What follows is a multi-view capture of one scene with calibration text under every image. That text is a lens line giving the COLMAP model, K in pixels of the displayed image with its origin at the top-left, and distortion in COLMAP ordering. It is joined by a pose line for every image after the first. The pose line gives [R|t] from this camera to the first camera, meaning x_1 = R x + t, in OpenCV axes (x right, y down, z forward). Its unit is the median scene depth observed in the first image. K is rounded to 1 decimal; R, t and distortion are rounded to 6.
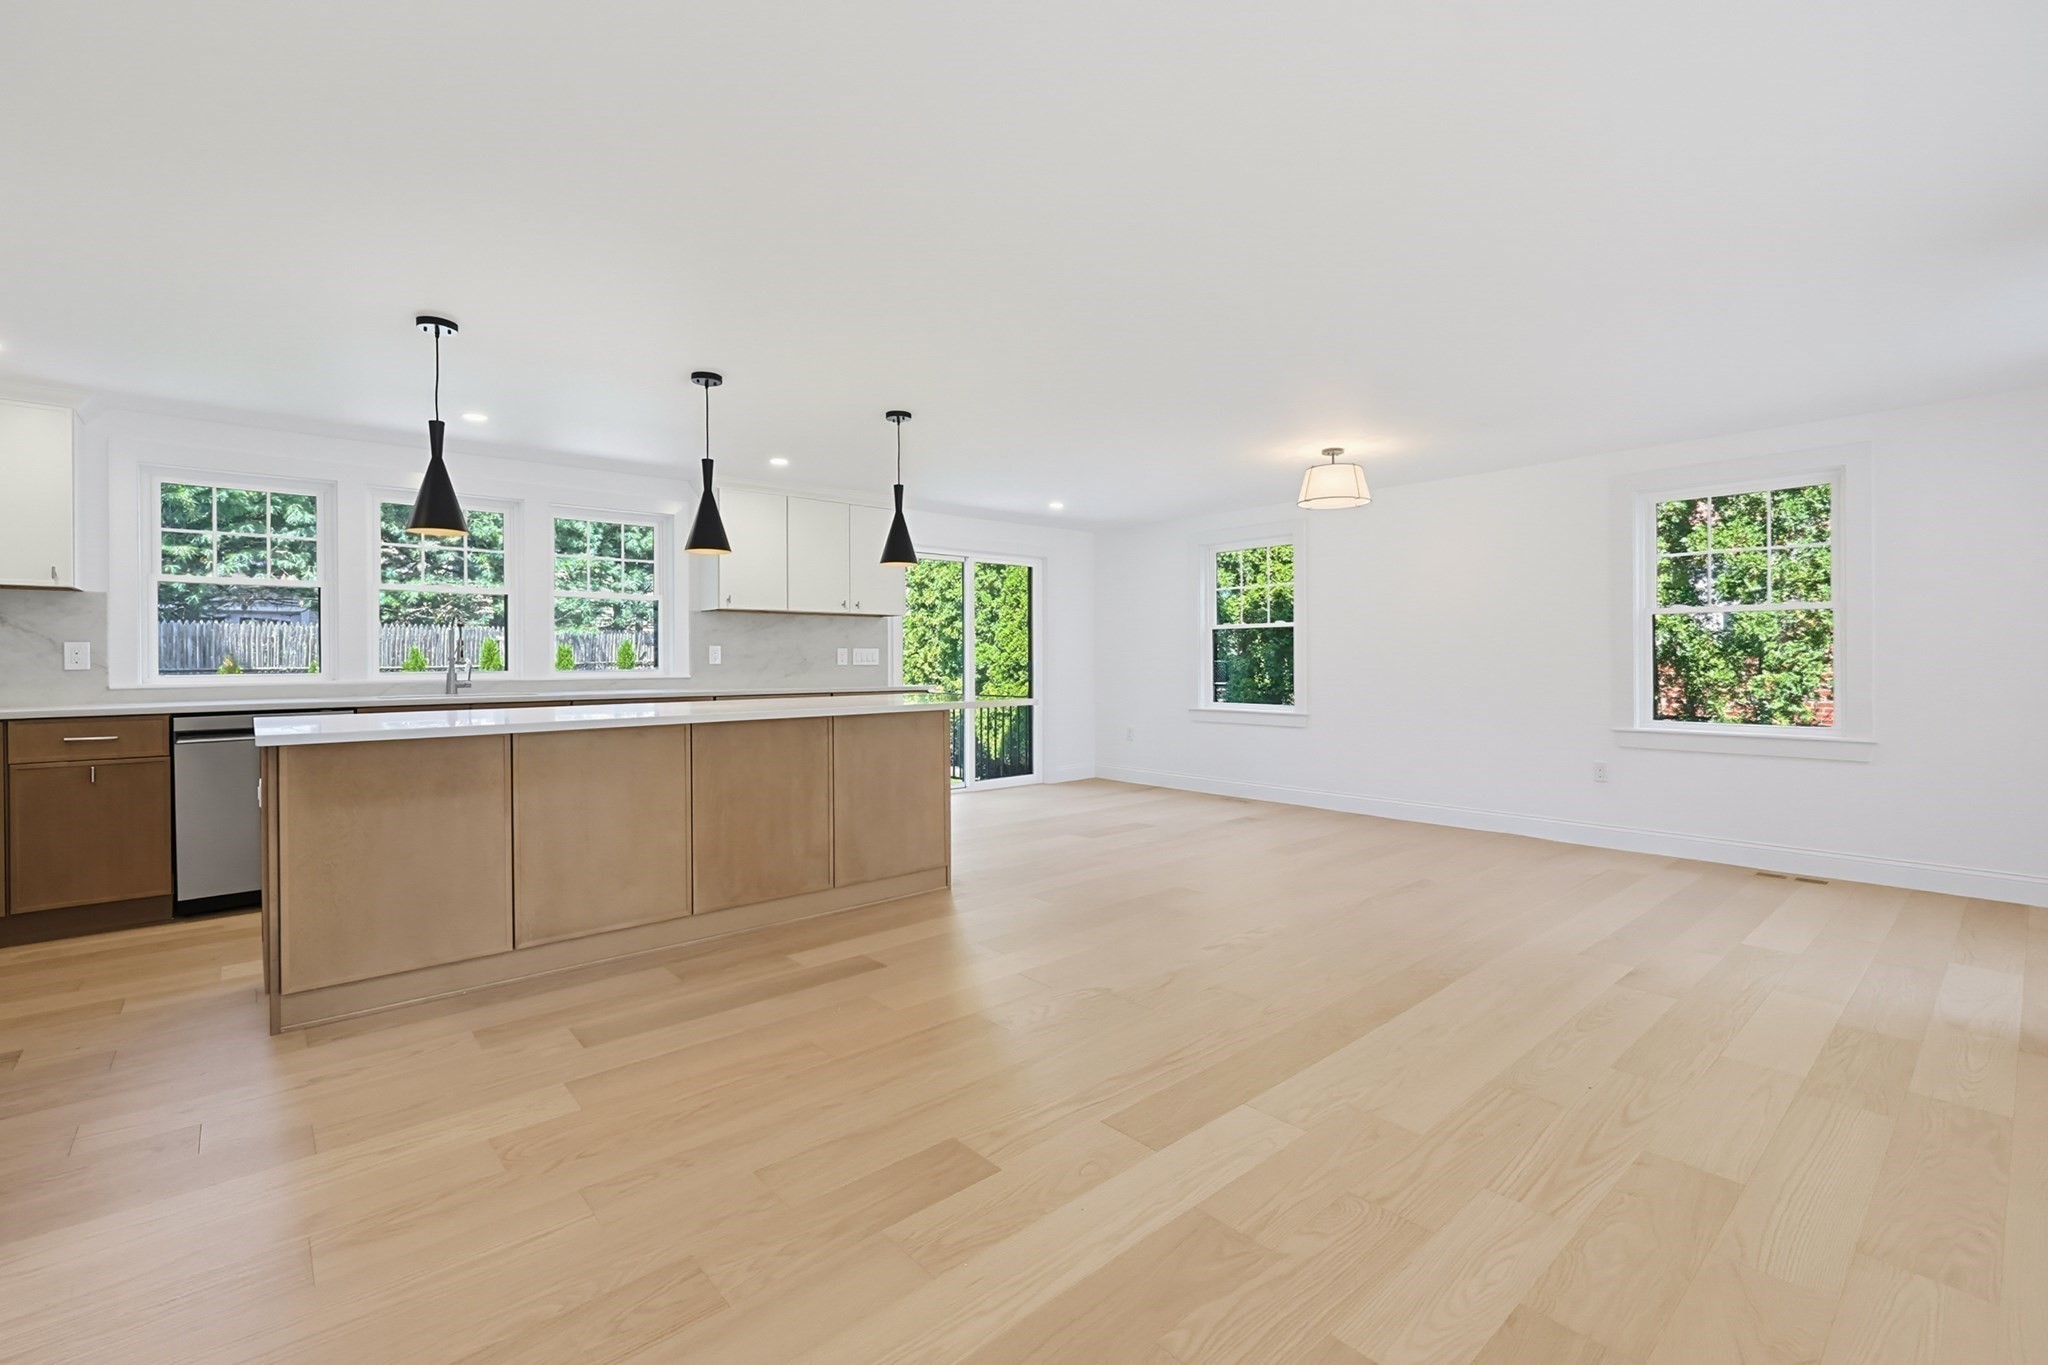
lens RADIAL K [[888.6, 0, 1030.5], [0, 888.6, 677.9], [0, 0, 1]] dist [0.002879, 0.000148]
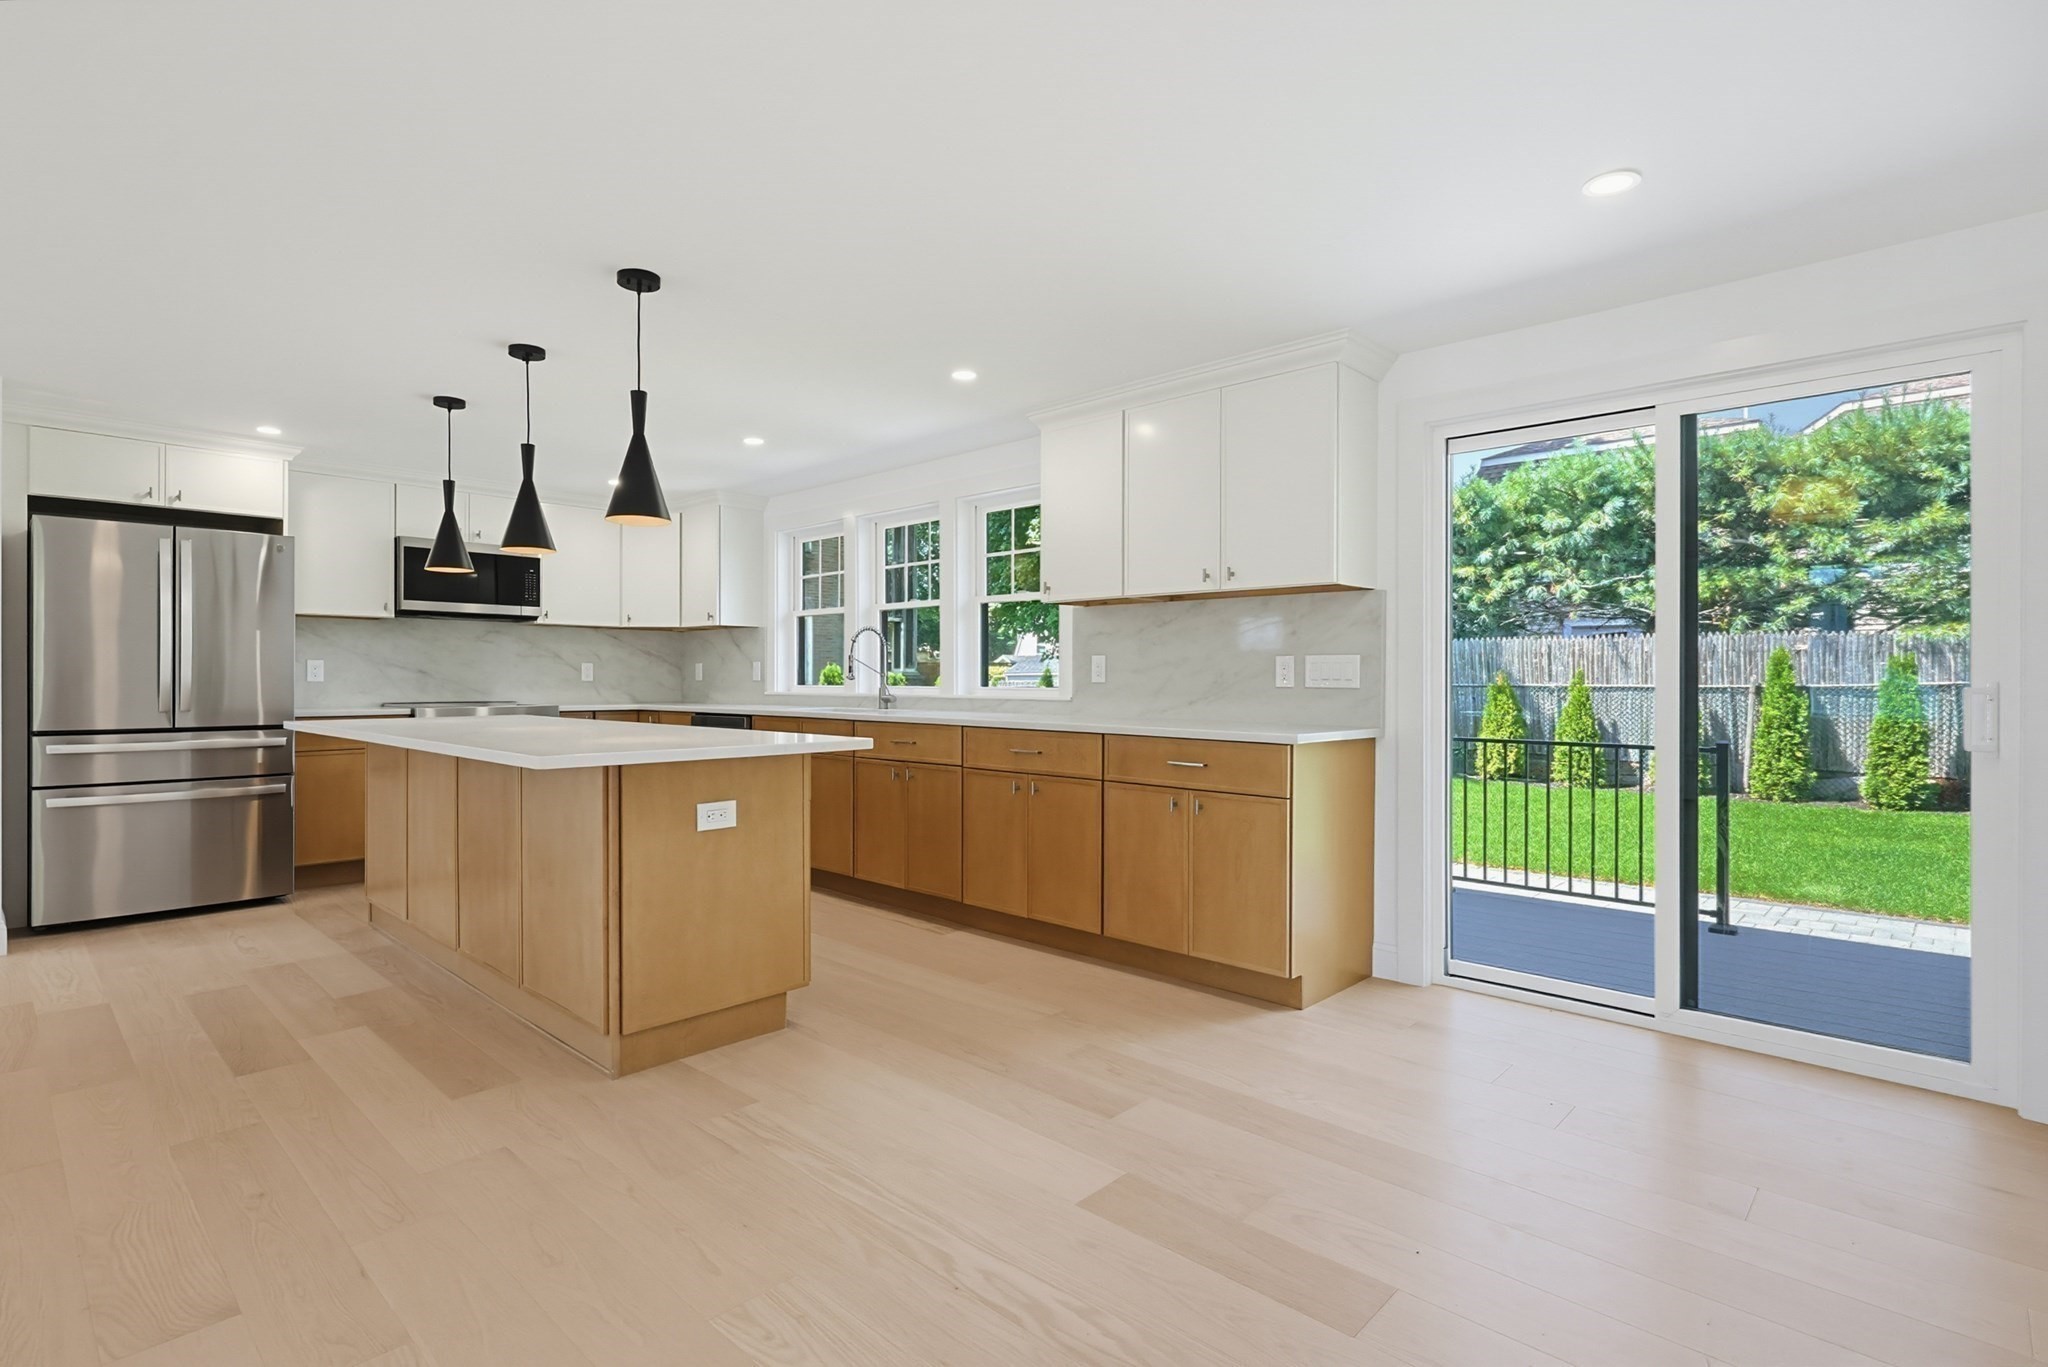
lens RADIAL K [[1006.3, 0, 1031.0], [0, 1006.3, 679.8], [0, 0, 1]] dist [-0.000071, 0.000516]
pose [[0.084256, 0.006551, -0.996423, 0.595445], [-0.024333, 0.999694, 0.004515, -0.027998], [0.996147, 0.023865, 0.084389, 1.266840]]
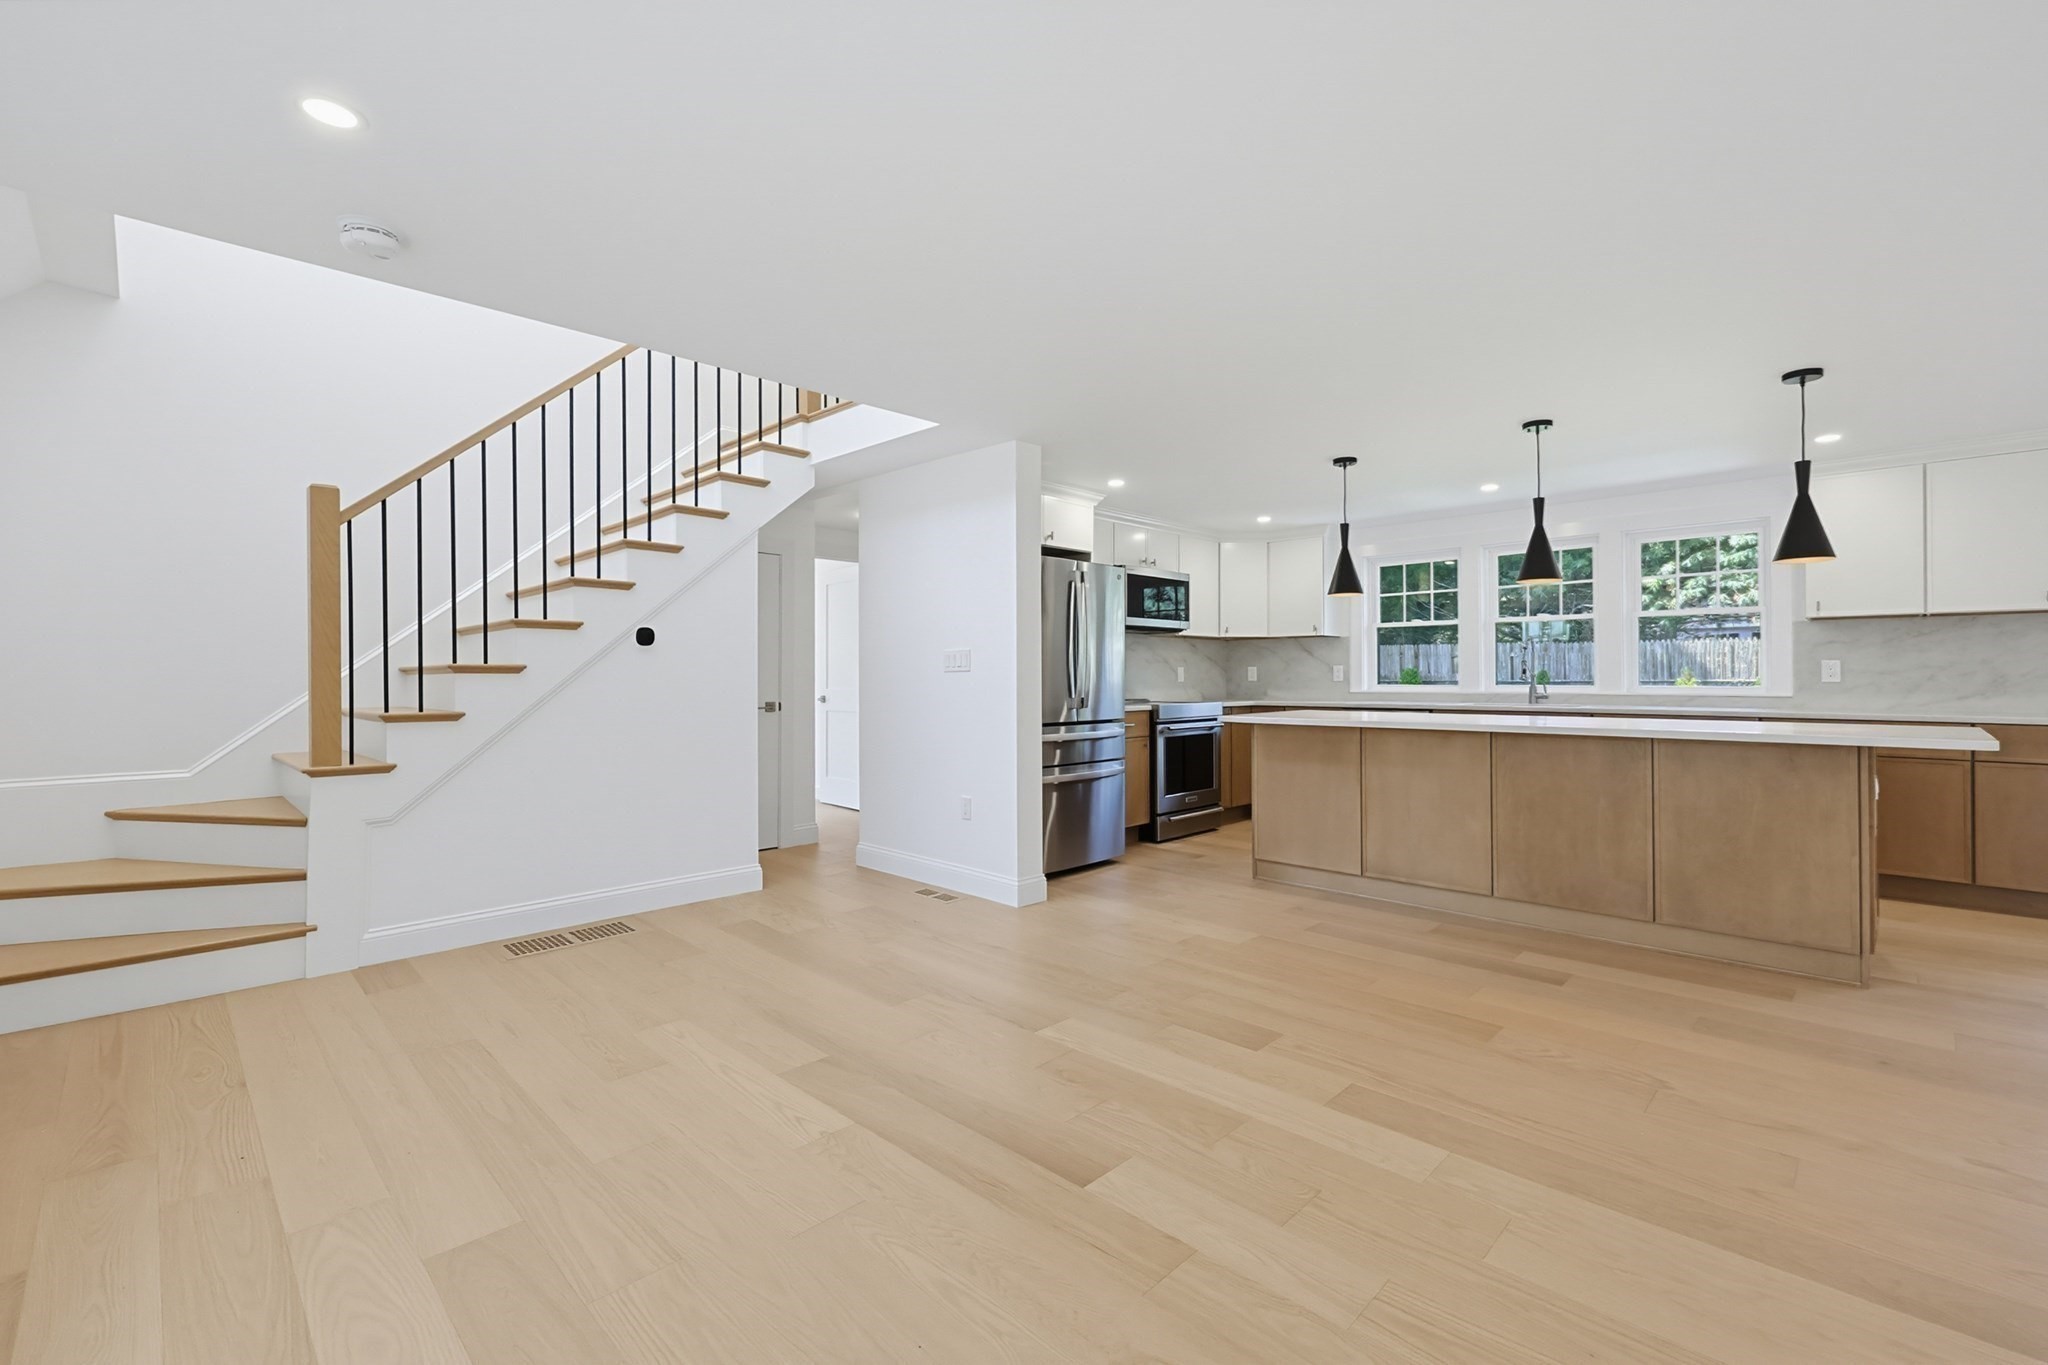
lens RADIAL K [[888.6, 0, 1030.5], [0, 888.6, 677.9], [0, 0, 1]] dist [0.002879, 0.000148]
pose [[0.067011, 0.007609, -0.997723, 0.632331], [-0.019347, 0.999793, 0.006325, -0.014053], [0.997565, 0.018879, 0.067145, 0.262056]]
